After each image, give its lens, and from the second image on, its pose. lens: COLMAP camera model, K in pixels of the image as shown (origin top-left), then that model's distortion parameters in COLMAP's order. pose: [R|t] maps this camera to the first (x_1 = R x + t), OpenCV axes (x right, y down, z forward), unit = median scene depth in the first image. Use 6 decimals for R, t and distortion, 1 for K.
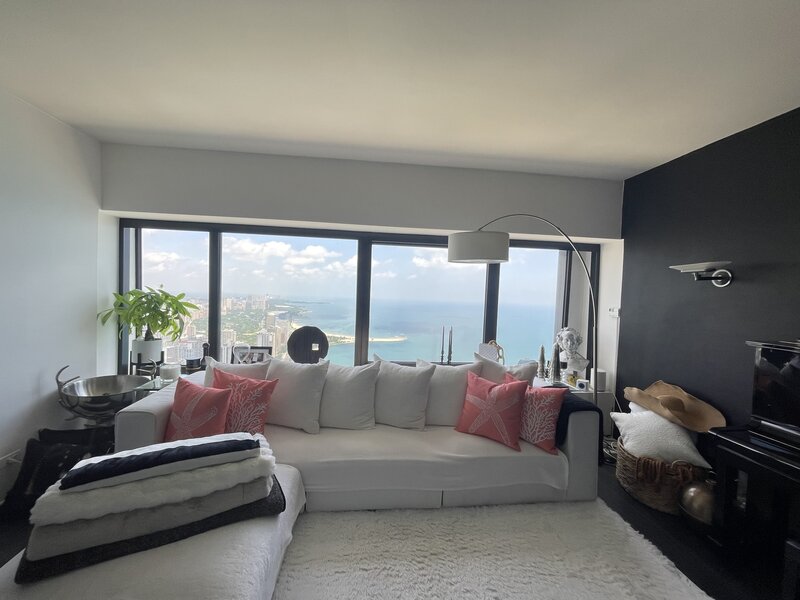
lens RADIAL K [[327.7, 0, 397.7], [0, 327.7, 302.9], [0, 0, 1]] dist [0.002356, -0.000202]
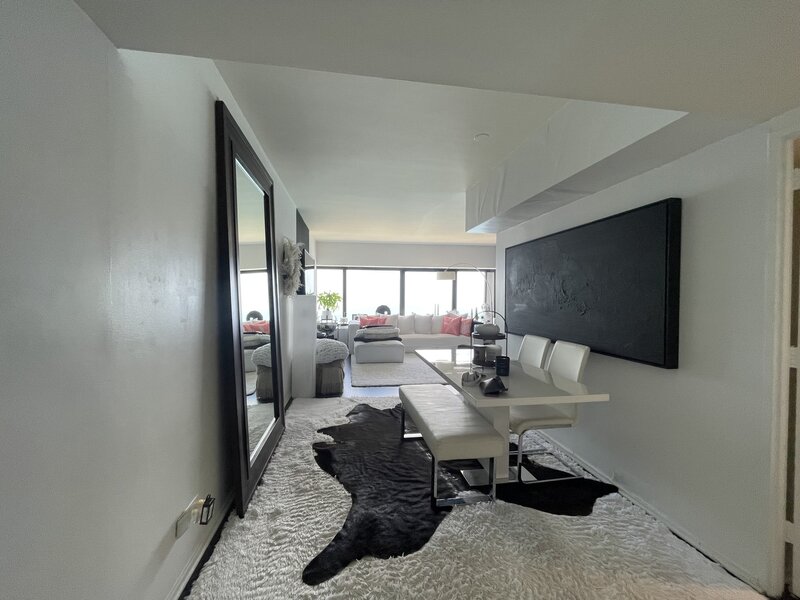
lens RADIAL K [[327.7, 0, 397.7], [0, 327.7, 302.9], [0, 0, 1]] dist [0.002356, -0.000202]
pose [[0.998645, -0.033682, 0.039680, -0.297414], [0.033892, 0.999415, -0.004629, 0.080691], [-0.039500, 0.005967, 0.999202, -1.808356]]
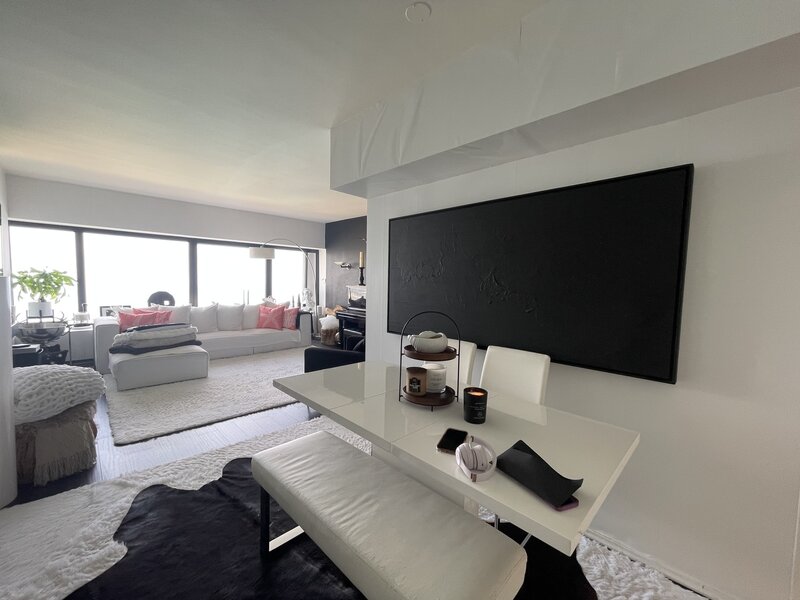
lens RADIAL K [[327.7, 0, 397.7], [0, 327.7, 302.9], [0, 0, 1]] dist [0.002356, -0.000202]
pose [[0.789958, -0.058167, 0.610396, -0.393924], [0.023234, 0.997615, 0.064998, 0.055819], [-0.612721, -0.037163, 0.789425, -1.306723]]
